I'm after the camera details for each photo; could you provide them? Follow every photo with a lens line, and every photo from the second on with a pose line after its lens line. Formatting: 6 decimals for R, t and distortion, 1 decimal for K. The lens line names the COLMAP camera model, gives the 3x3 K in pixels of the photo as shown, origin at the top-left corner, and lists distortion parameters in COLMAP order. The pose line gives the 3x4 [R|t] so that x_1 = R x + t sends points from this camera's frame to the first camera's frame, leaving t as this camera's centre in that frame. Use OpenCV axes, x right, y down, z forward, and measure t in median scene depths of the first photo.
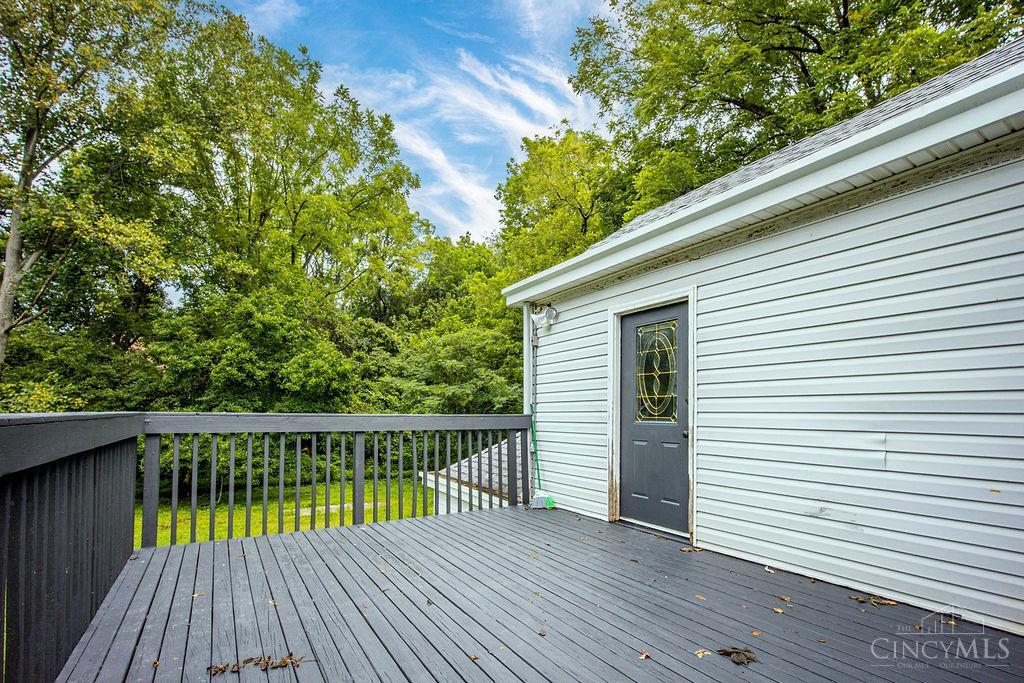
lens RADIAL K [[472.5, 0, 538.6], [0, 472.5, 391.9], [0, 0, 1]] dist [-0.007983, -0.000257]
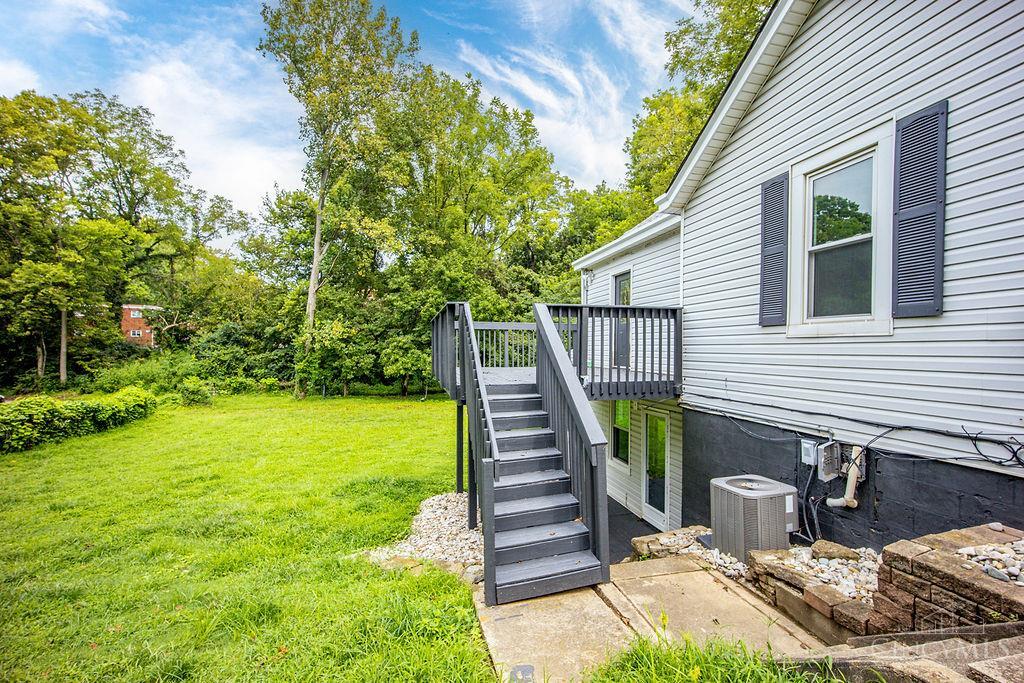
lens RADIAL K [[447.1, 0, 526.7], [0, 447.1, 341.2], [0, 0, 1]] dist [-0.004014, -0.000087]
pose [[0.943383, -0.005858, -0.331654, 0.095209], [0.016571, 0.999428, 0.029483, 0.014734], [0.331291, -0.033309, 0.942940, -0.222755]]
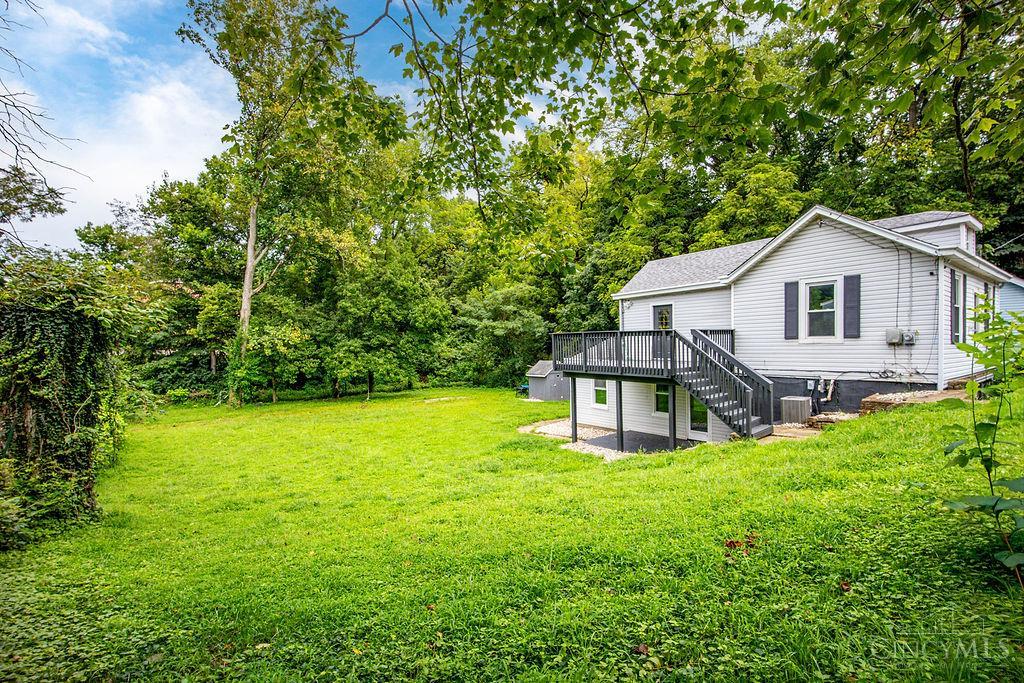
lens RADIAL K [[447.1, 0, 526.7], [0, 447.1, 341.2], [0, 0, 1]] dist [-0.004014, -0.000087]
pose [[0.998416, -0.025120, 0.050343, -0.203646], [0.022966, 0.998815, 0.042914, -0.011459], [-0.051361, -0.041690, 0.997810, -0.501768]]
